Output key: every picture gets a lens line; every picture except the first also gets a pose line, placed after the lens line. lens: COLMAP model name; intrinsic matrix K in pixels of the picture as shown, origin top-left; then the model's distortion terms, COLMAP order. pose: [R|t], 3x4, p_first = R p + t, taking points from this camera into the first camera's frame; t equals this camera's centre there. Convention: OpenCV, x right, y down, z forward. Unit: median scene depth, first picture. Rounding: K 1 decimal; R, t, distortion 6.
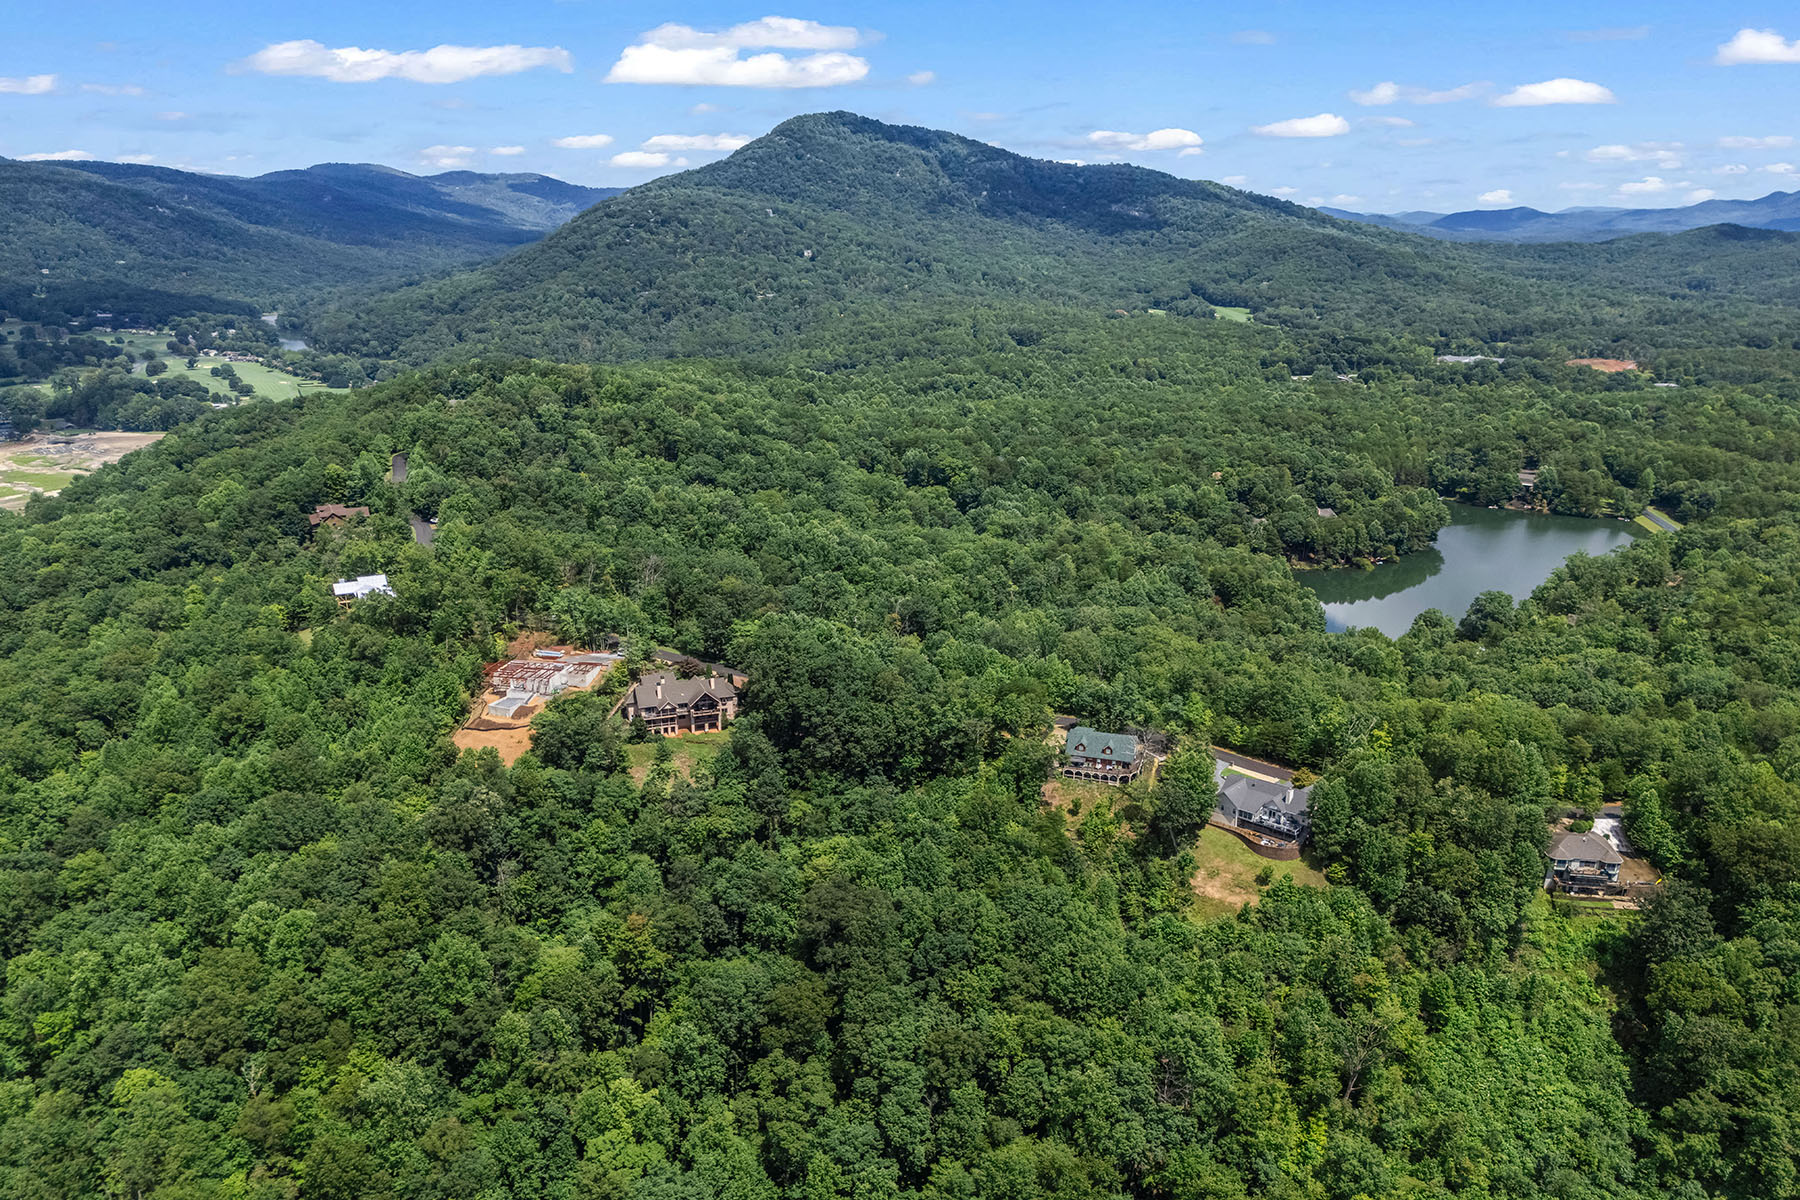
lens RADIAL K [[1350.9, 0, 900.0], [0, 1350.9, 600.0], [0, 0, 1]] dist [0.107655, -0.264571]
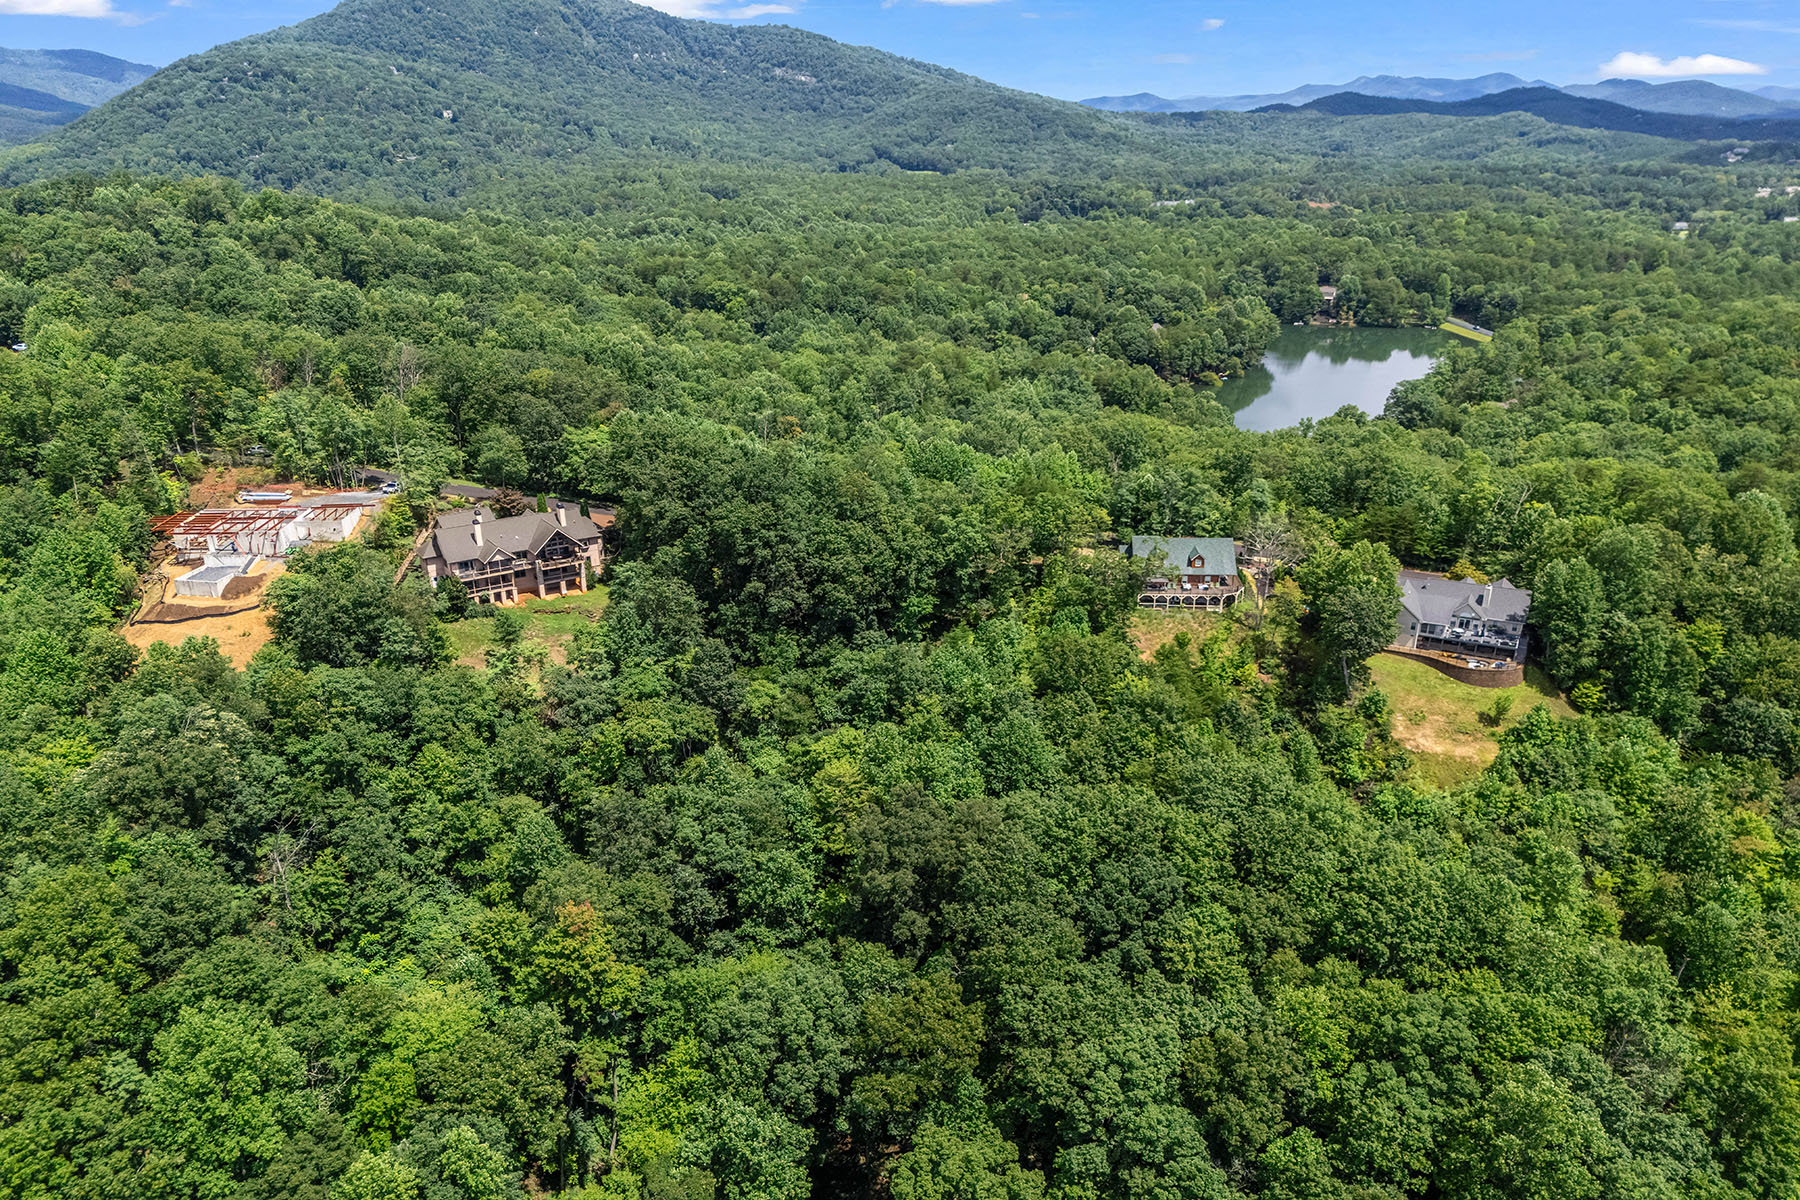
lens RADIAL K [[1345.2, 0, 900.0], [0, 1345.2, 659.3], [0, 0, 1]] dist [0.055250, -0.045805]
pose [[0.969138, -0.098950, 0.225790, -0.153678], [0.072910, 0.989983, 0.120901, 0.071248], [-0.235491, -0.100708, 0.966645, 0.406305]]
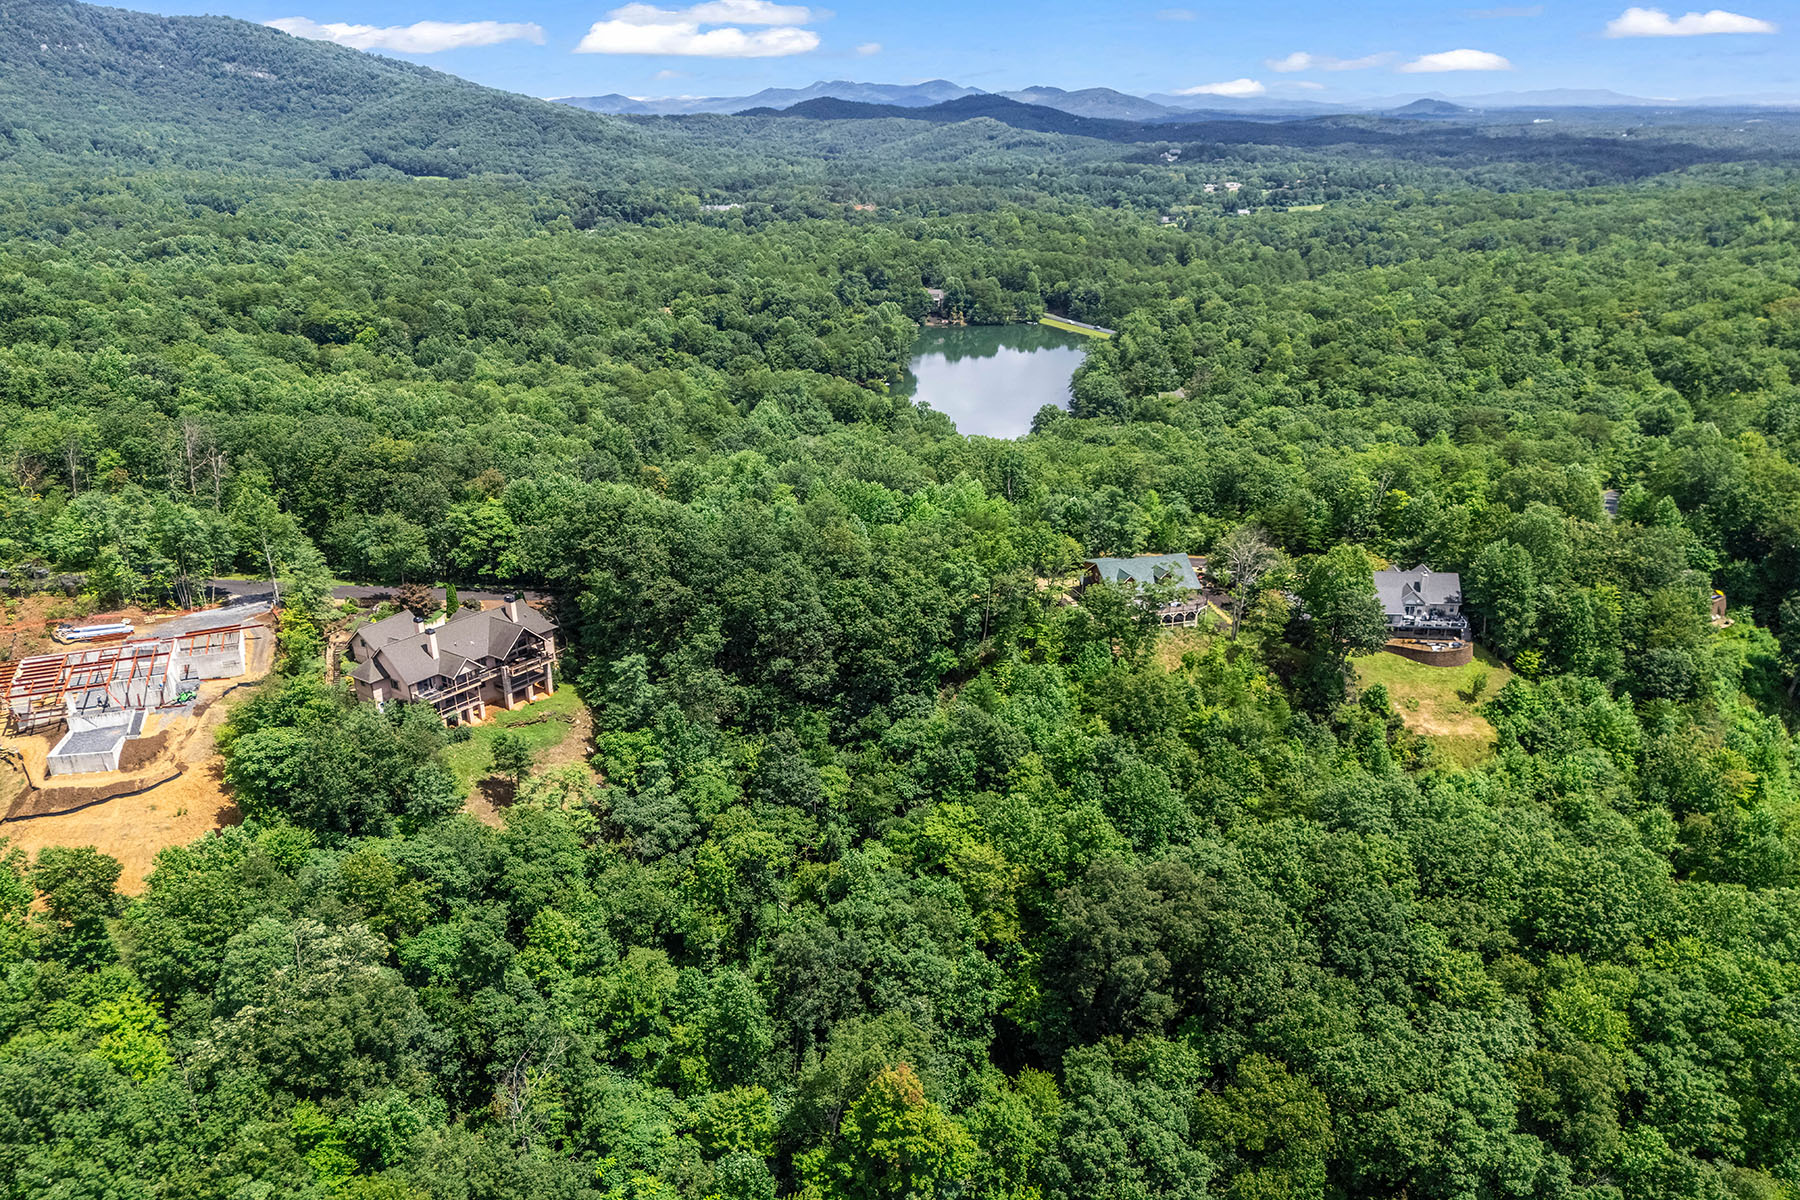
lens RADIAL K [[1345.2, 0, 900.0], [0, 1345.2, 659.3], [0, 0, 1]] dist [0.055250, -0.045805]
pose [[0.820773, -0.221043, 0.526756, -0.340843], [0.160044, 0.974153, 0.159409, 0.021687], [-0.548377, -0.046535, 0.834935, 0.534991]]
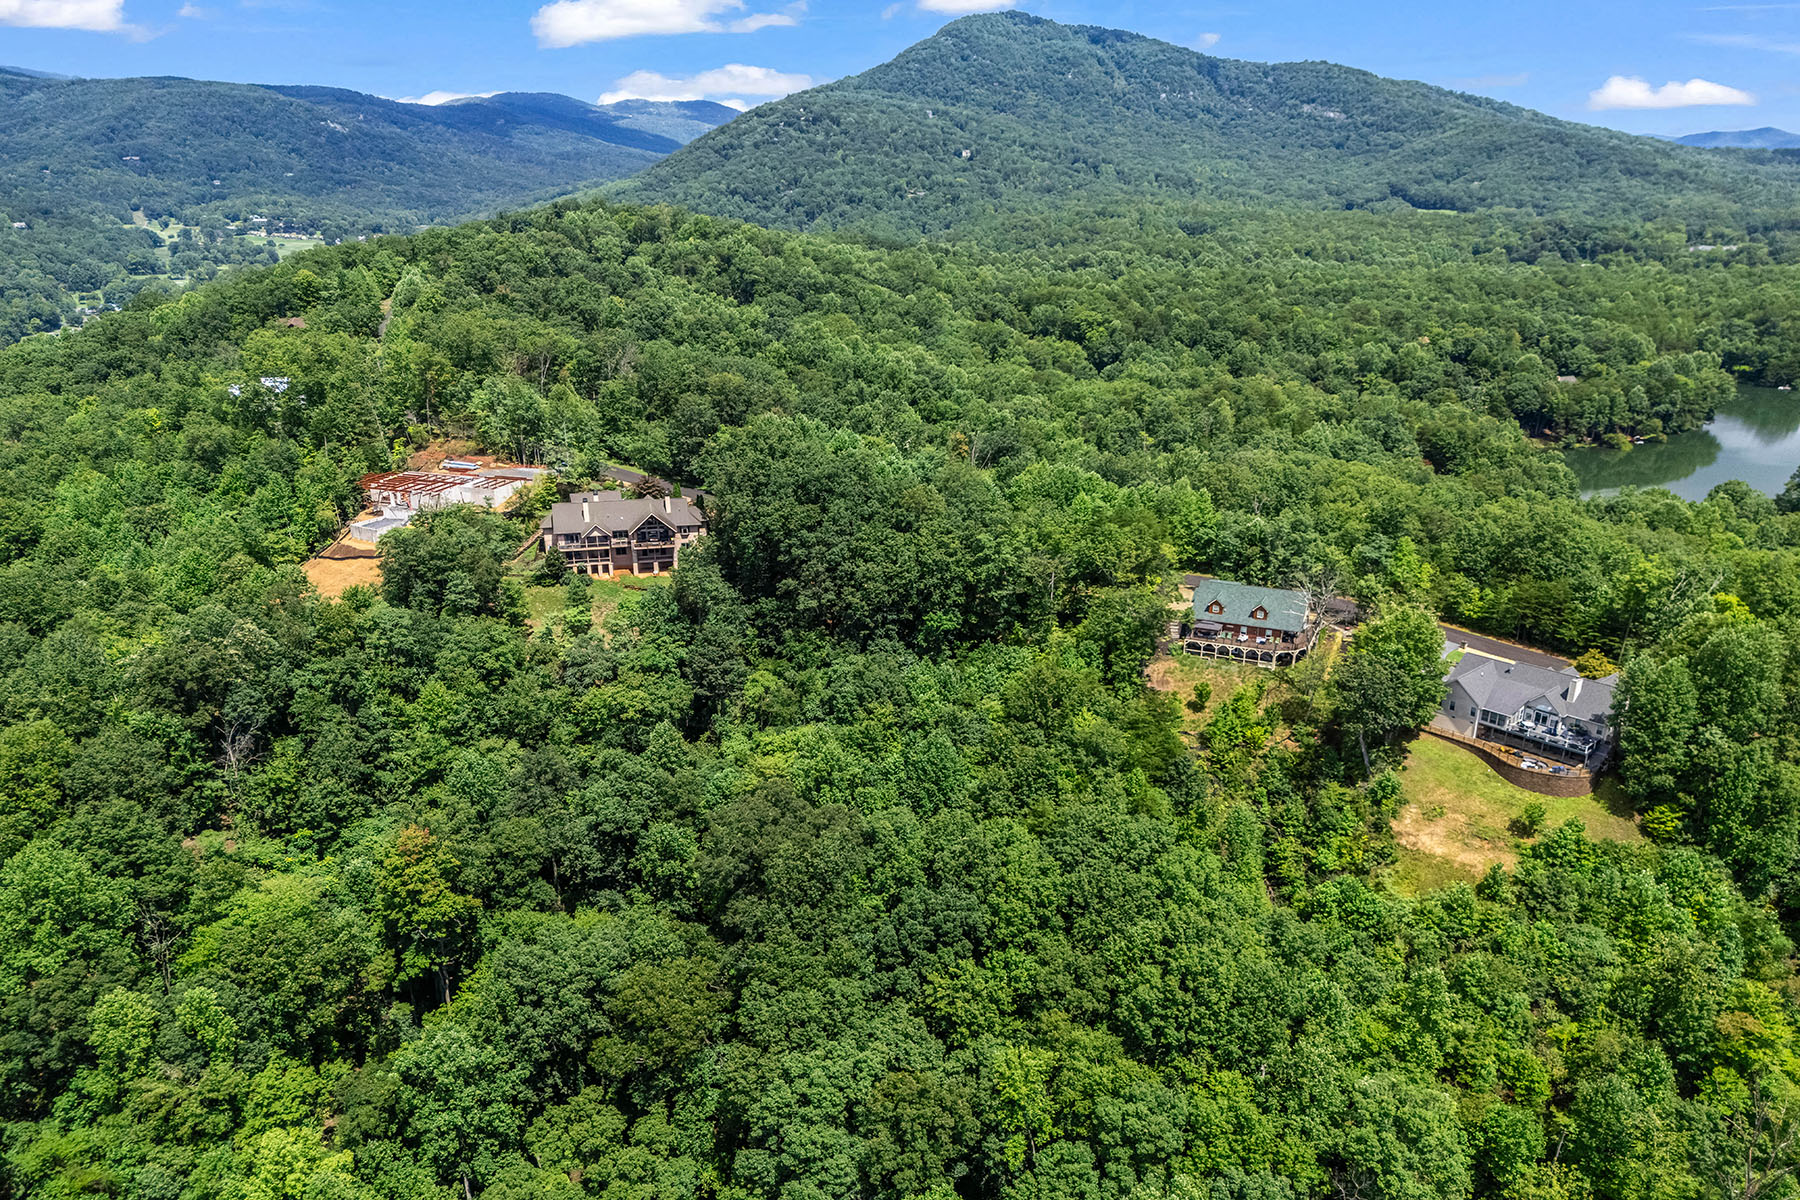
lens RADIAL K [[1345.2, 0, 900.0], [0, 1345.2, 659.3], [0, 0, 1]] dist [0.055250, -0.045805]
pose [[0.992553, 0.037213, -0.115992, 0.066076], [-0.027054, 0.995757, 0.087953, 0.086986], [0.118773, -0.084159, 0.989348, 0.388846]]
